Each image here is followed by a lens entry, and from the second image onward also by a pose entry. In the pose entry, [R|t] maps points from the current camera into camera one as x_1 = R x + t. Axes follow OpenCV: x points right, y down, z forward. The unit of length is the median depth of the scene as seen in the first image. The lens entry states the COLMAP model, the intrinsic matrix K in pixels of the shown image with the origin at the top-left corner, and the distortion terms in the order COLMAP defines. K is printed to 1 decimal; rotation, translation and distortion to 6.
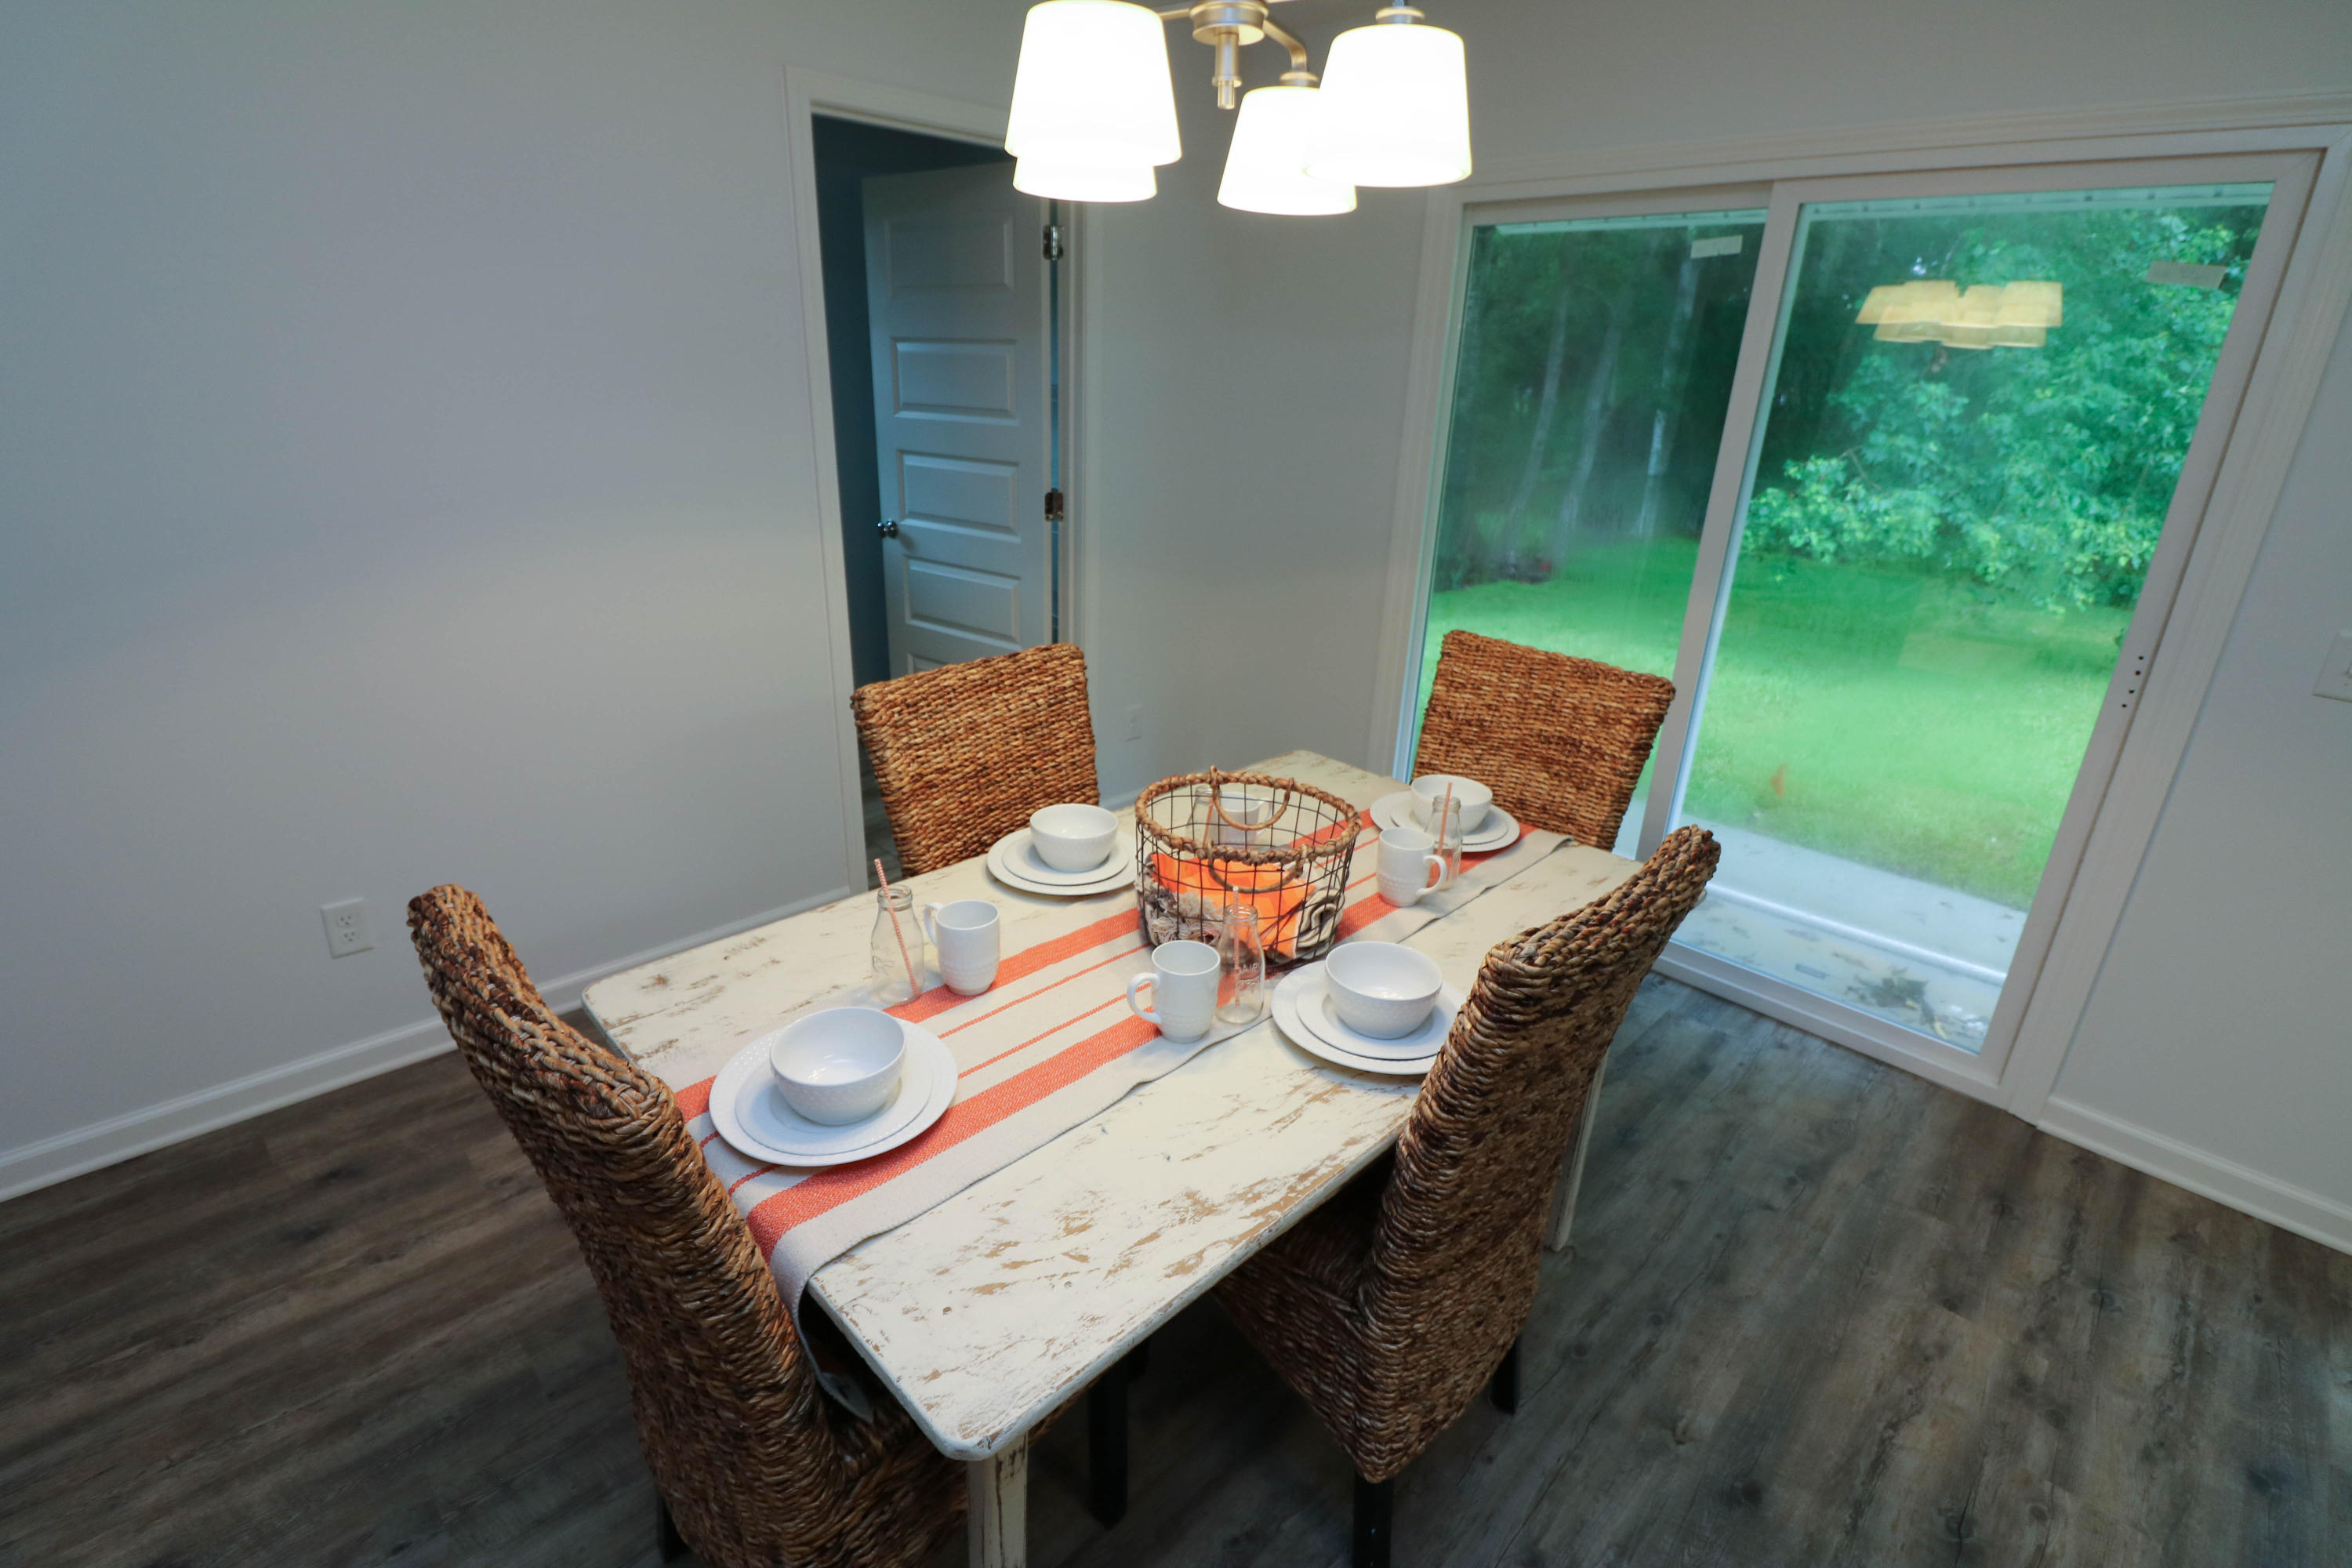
lens RADIAL K [[1082.1, 0, 1151.6], [0, 1082.1, 779.6], [0, 0, 1]] dist [0.001250, -0.017366]
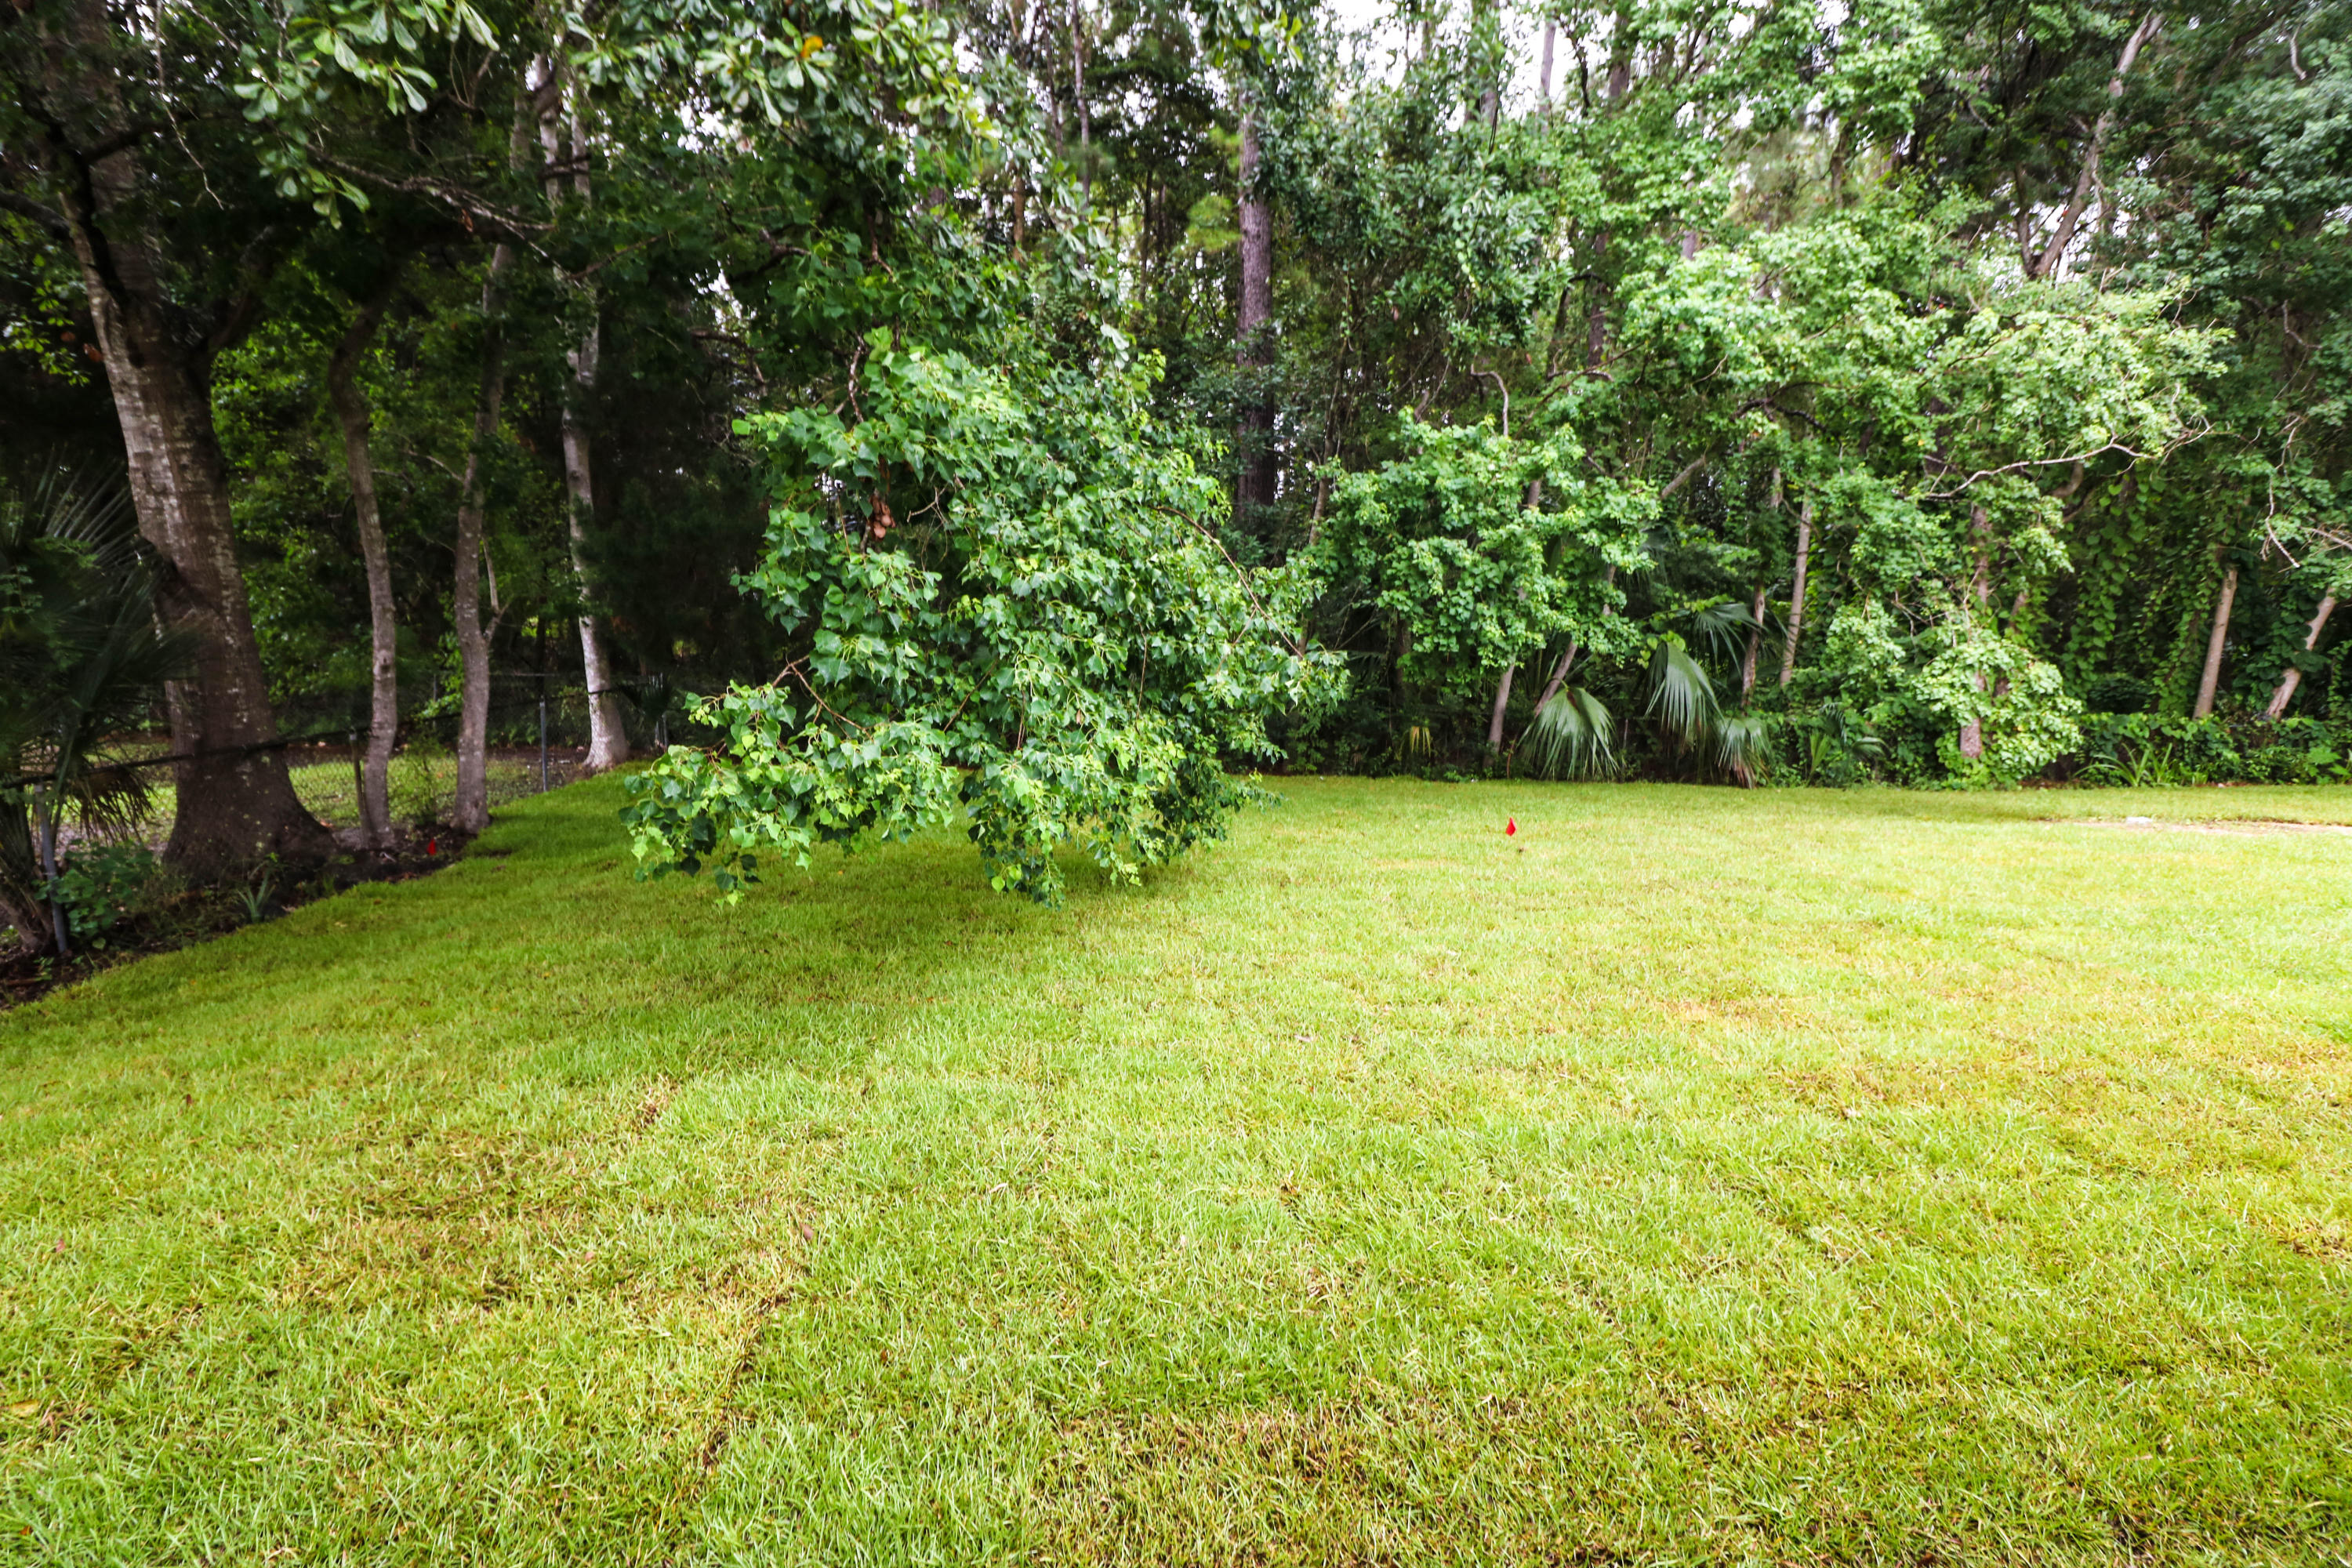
lens RADIAL K [[1082.1, 0, 1151.6], [0, 1082.1, 779.6], [0, 0, 1]] dist [0.001250, -0.017366]
pose [[0.650094, -0.149175, 0.745066, 0.340910], [0.279475, 0.958749, -0.051894, -0.166925], [-0.706591, 0.241964, 0.664968, 0.505039]]
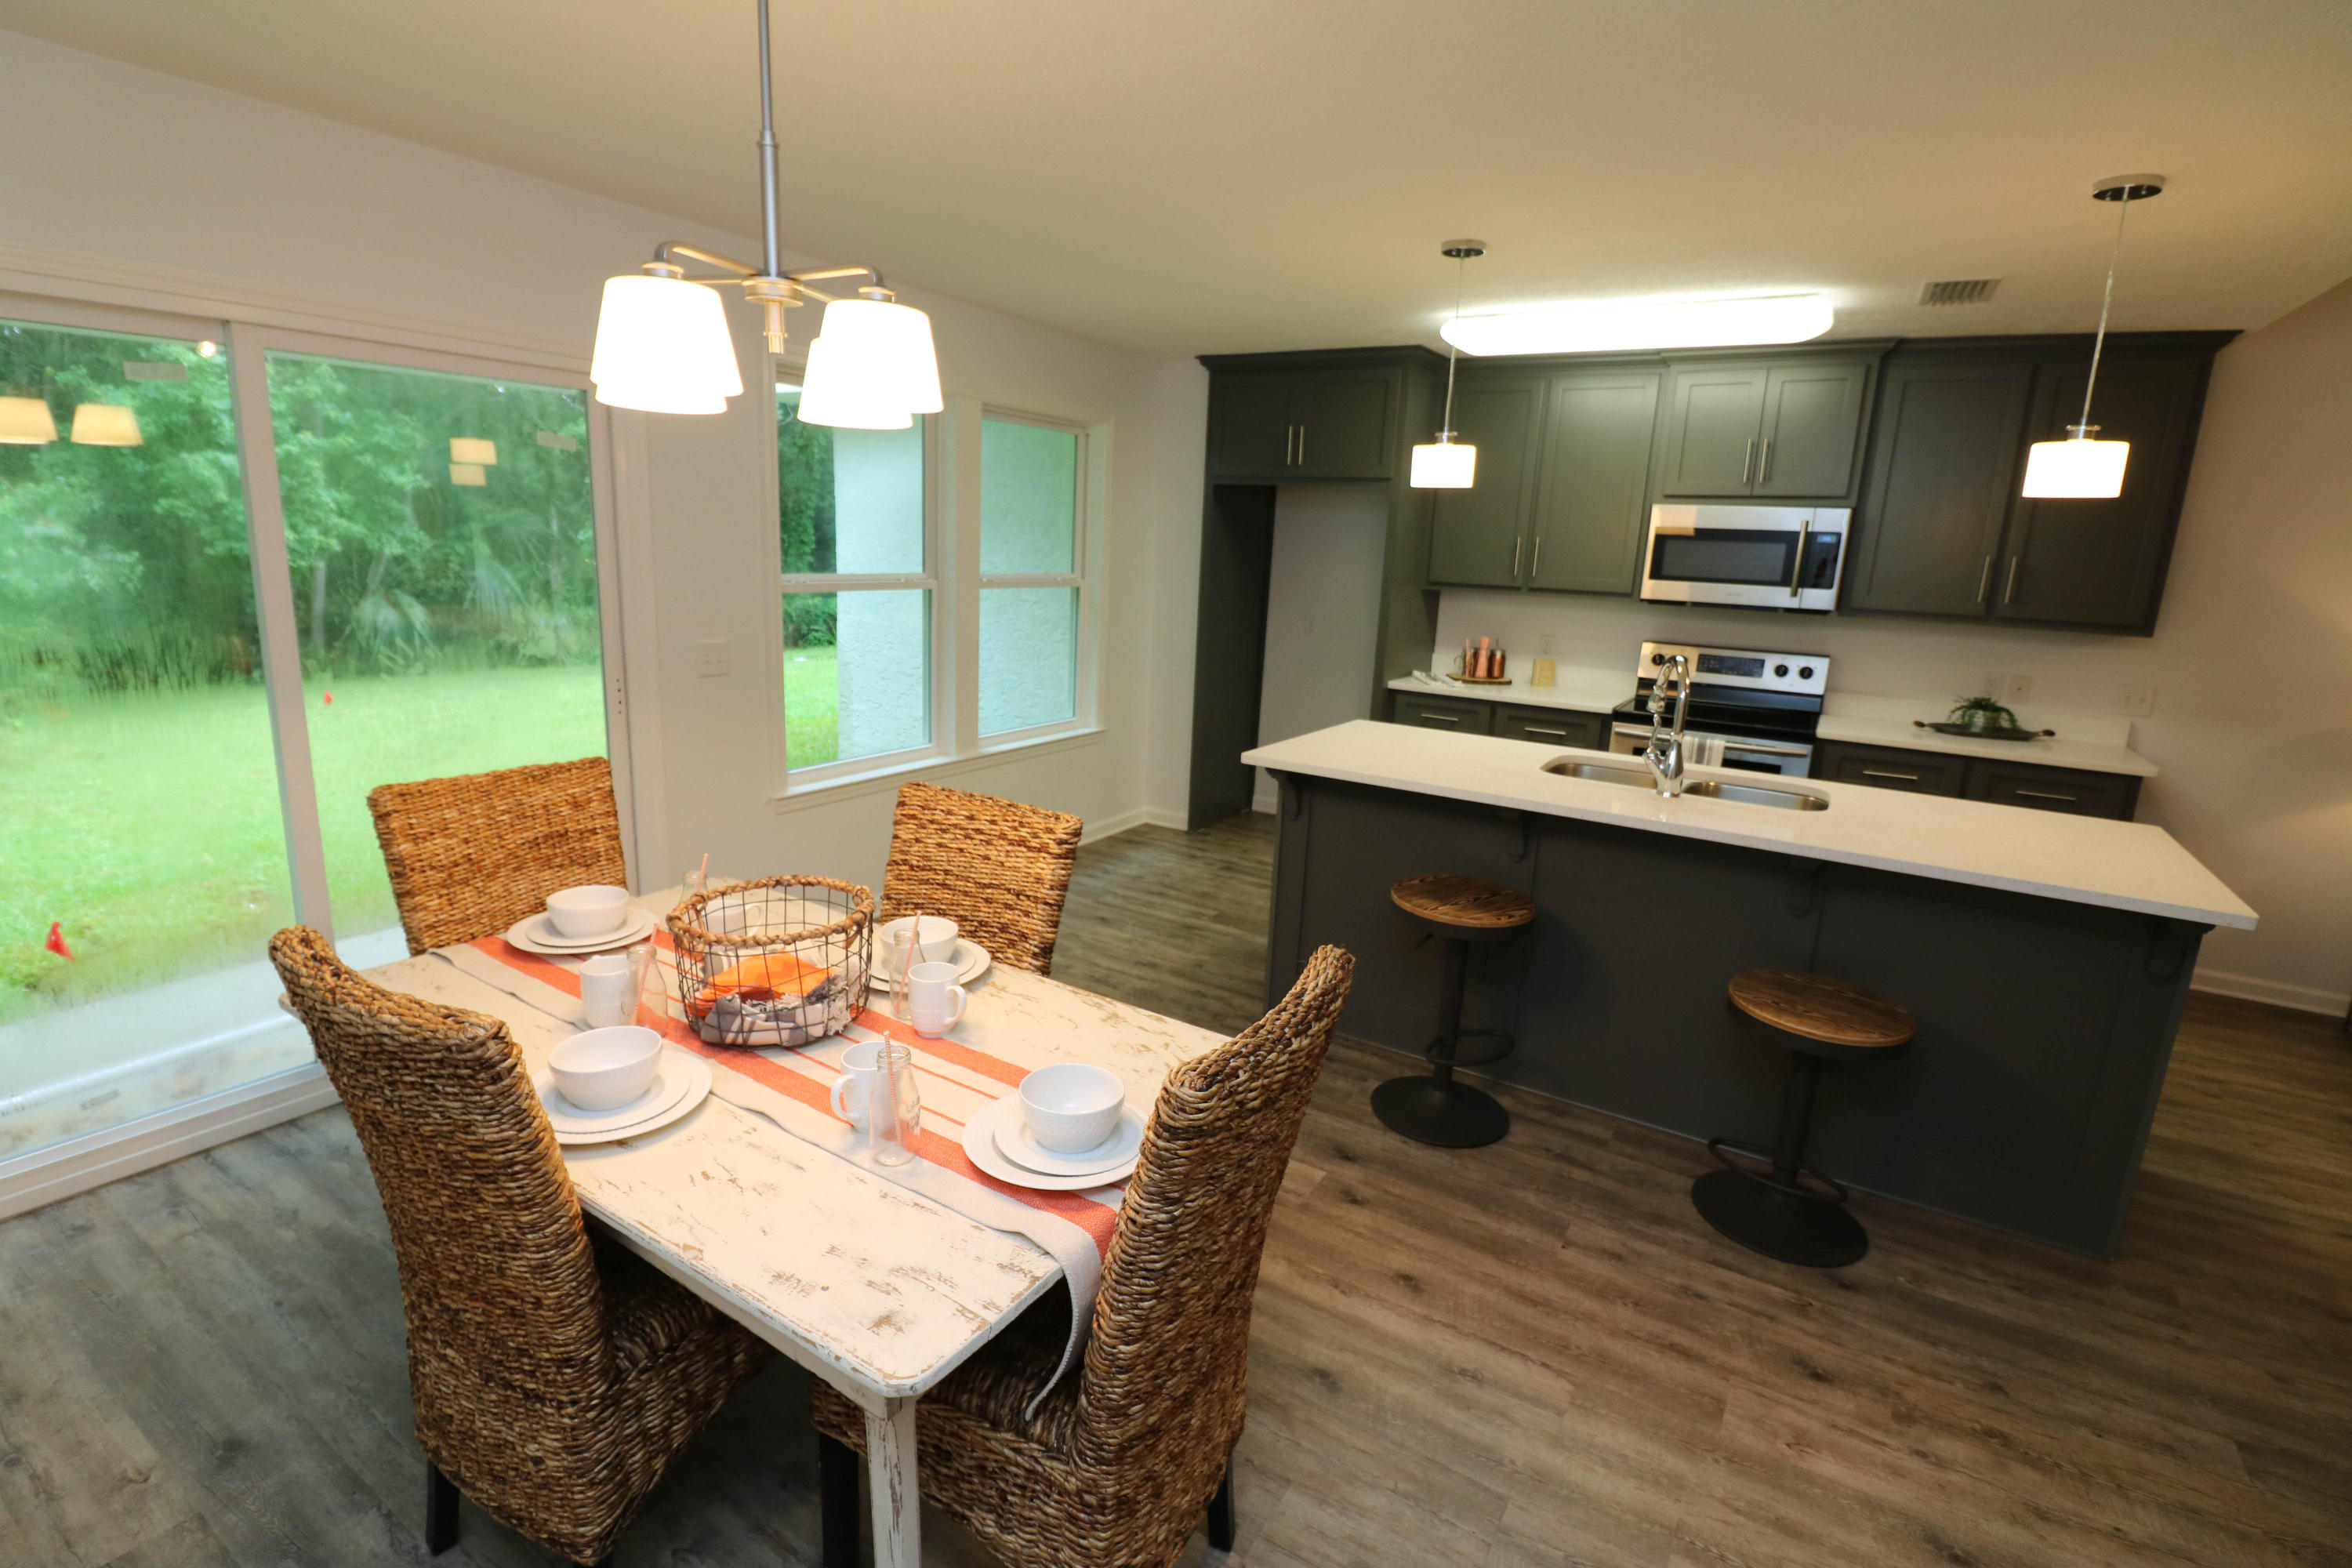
lens RADIAL K [[1083.9, 0, 1157.0], [0, 1083.9, 781.9], [0, 0, 1]] dist [0.000765, -0.018256]
pose [[-0.231731, -0.254884, 0.938794, -0.268166], [0.296386, 0.900680, 0.317696, -0.085659], [-0.926529, 0.351865, -0.133171, 0.180411]]
